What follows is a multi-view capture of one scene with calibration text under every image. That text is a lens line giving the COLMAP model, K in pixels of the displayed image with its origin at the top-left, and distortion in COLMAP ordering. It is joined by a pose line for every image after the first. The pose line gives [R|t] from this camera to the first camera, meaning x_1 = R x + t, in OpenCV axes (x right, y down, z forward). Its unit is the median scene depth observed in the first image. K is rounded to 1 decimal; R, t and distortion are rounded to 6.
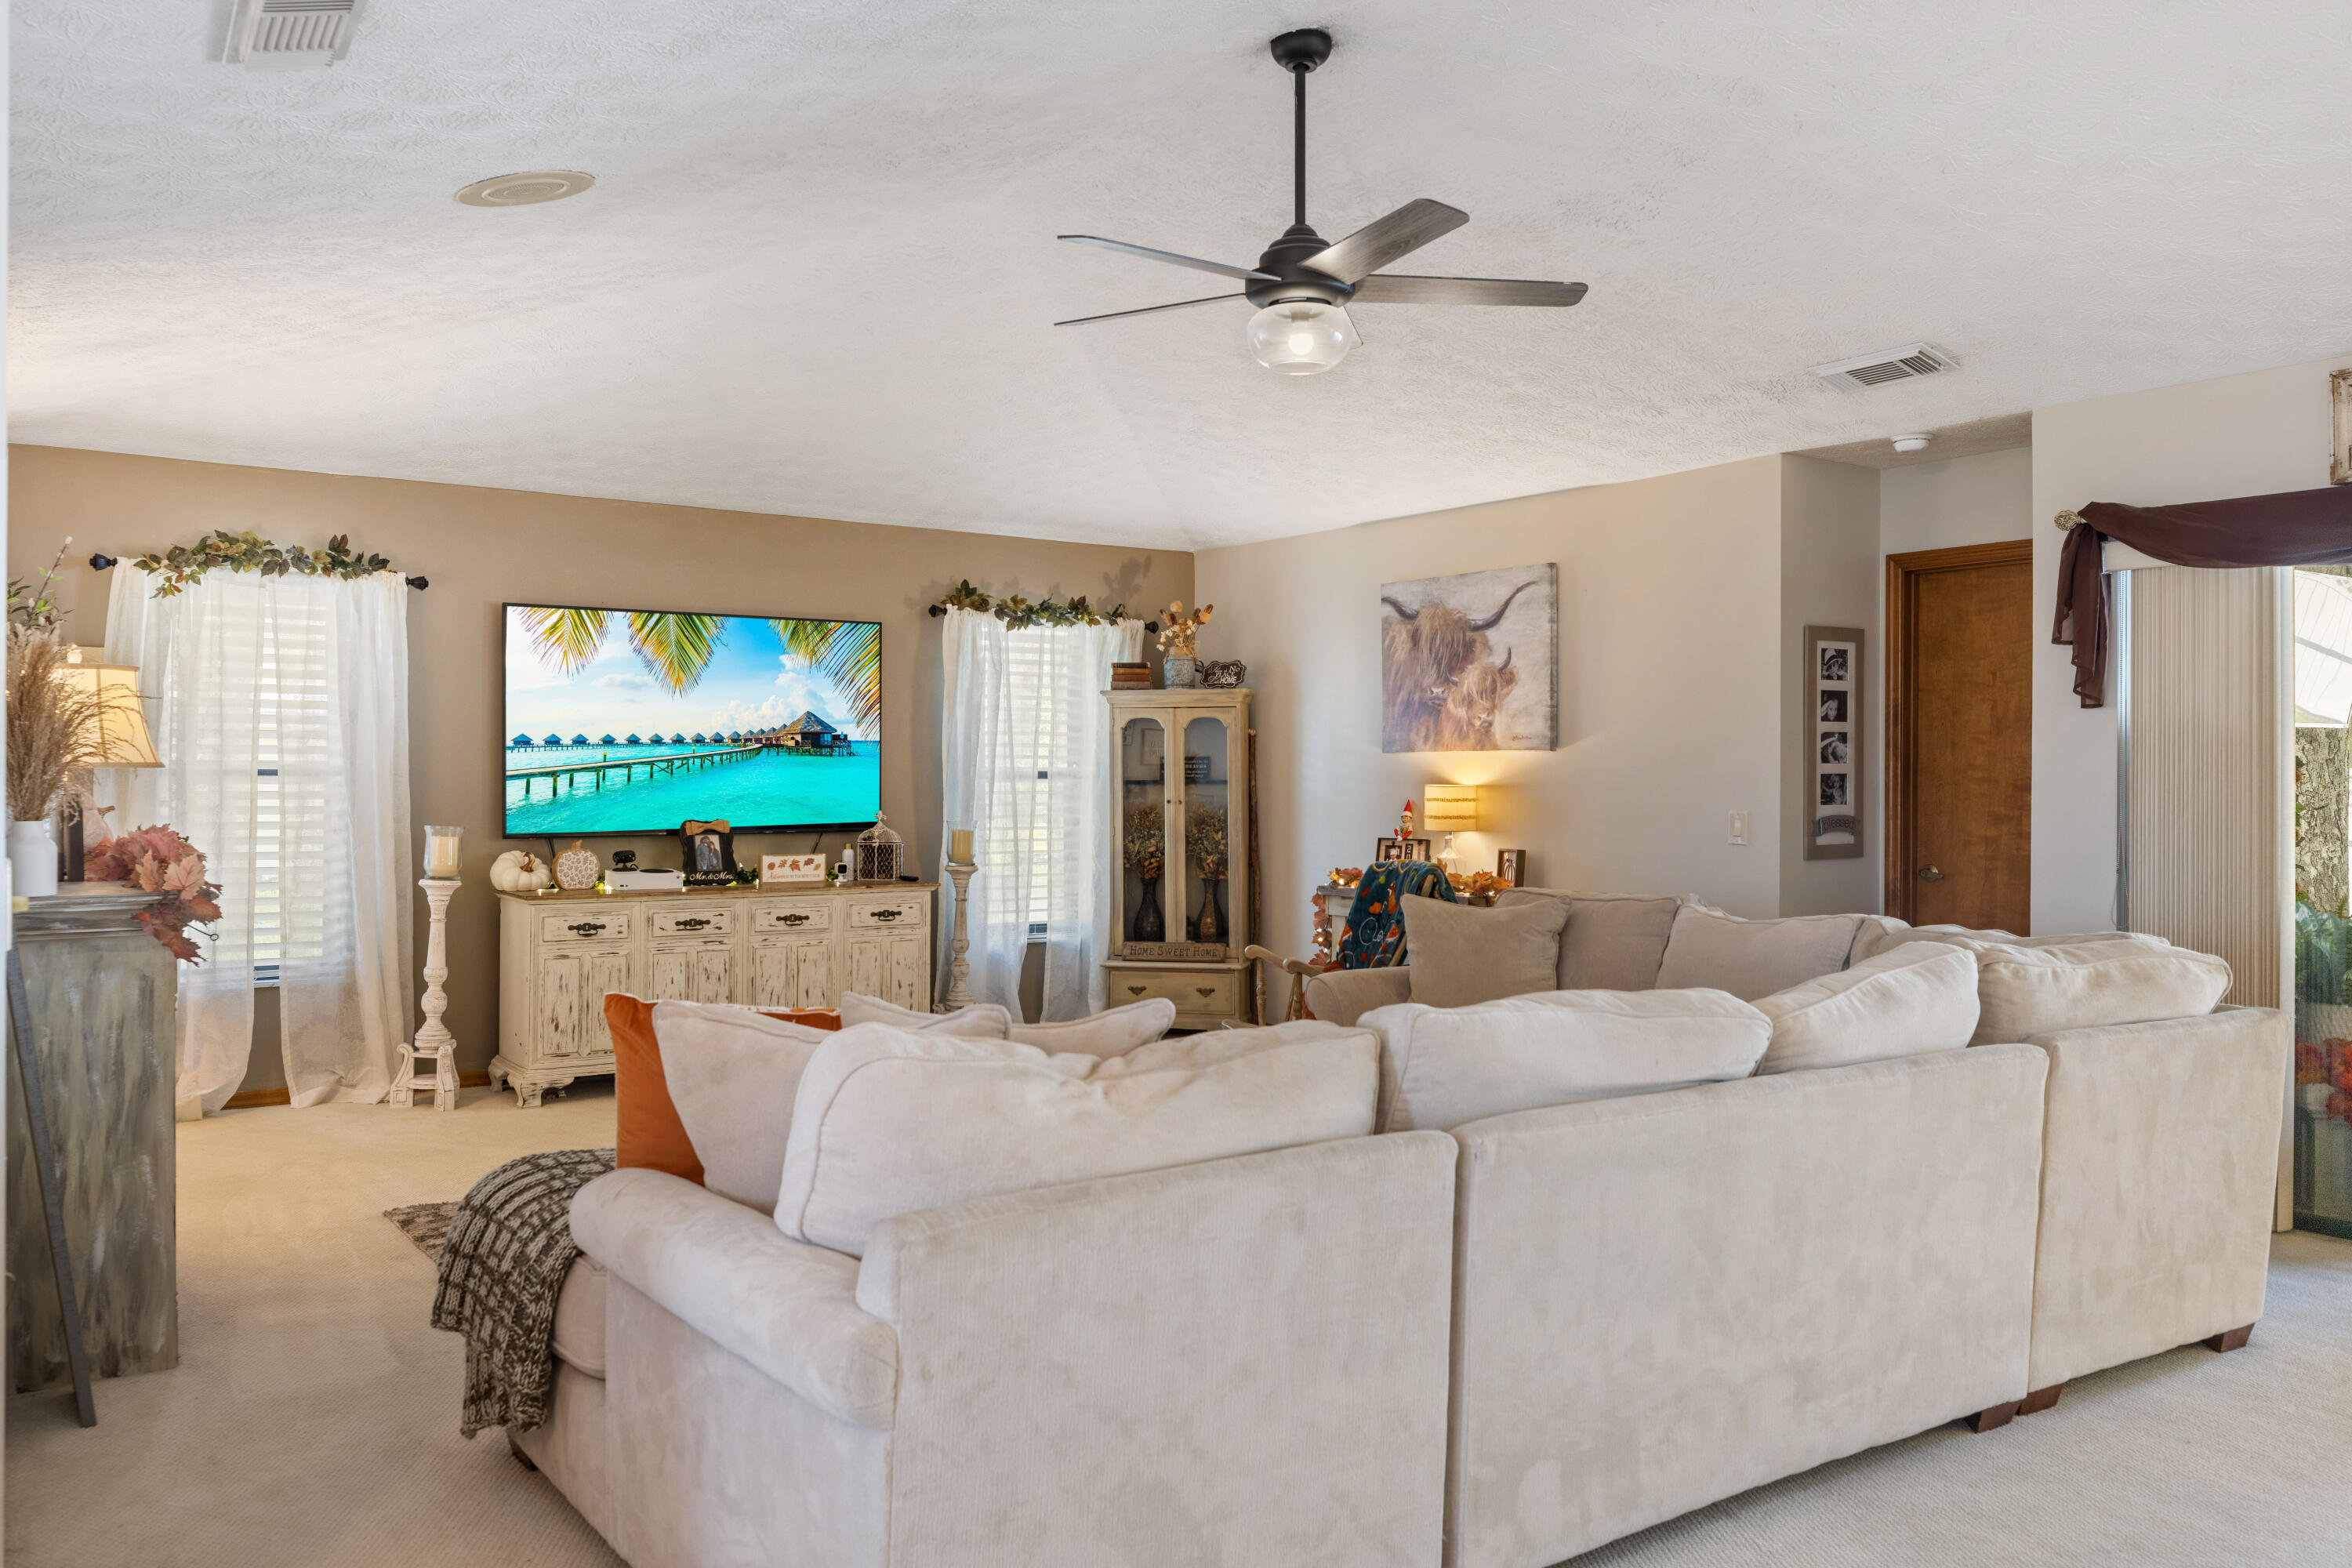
lens RADIAL K [[1780.1, 0, 1169.5], [0, 1780.1, 772.2], [0, 0, 1]] dist [-0.006100, 0.000233]
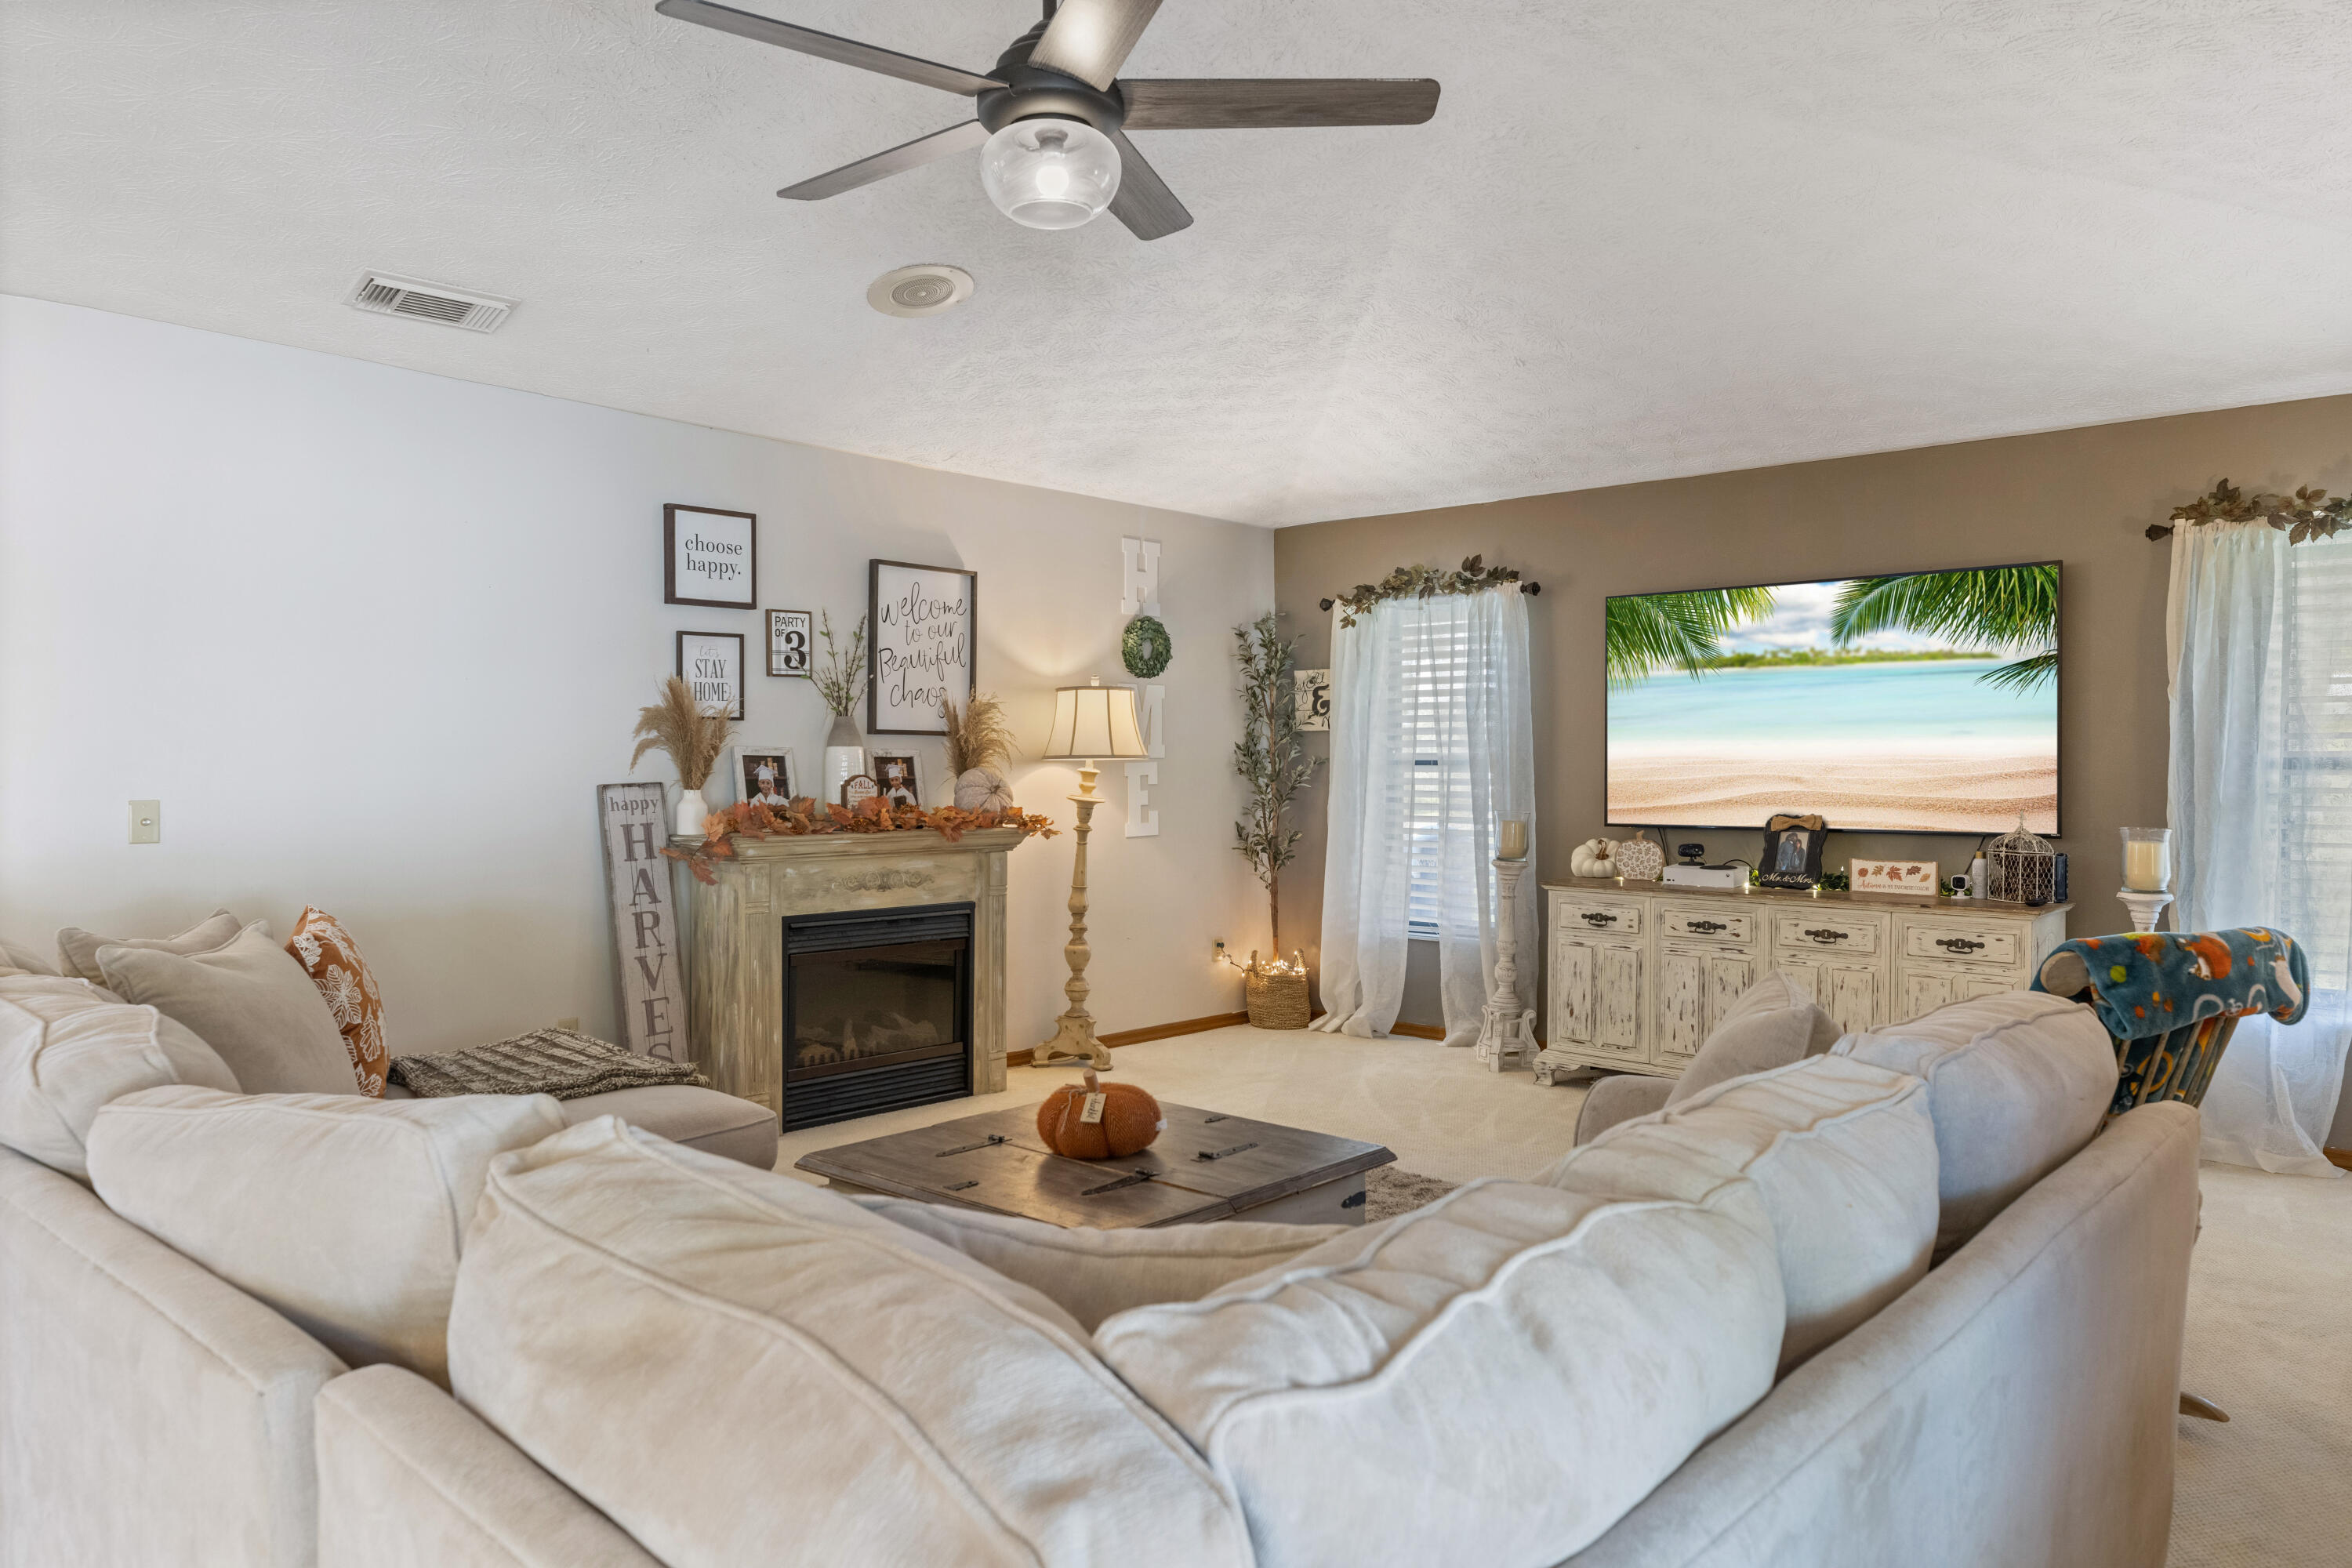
lens RADIAL K [[1522.6, 0, 1174.1], [0, 1522.6, 784.5], [0, 0, 1]] dist [0.005040, 0.003562]
pose [[0.240889, 0.010460, -0.970496, 0.421915], [0.001808, 0.999935, 0.011227, 0.002777], [0.970551, -0.004459, 0.240854, 0.542130]]
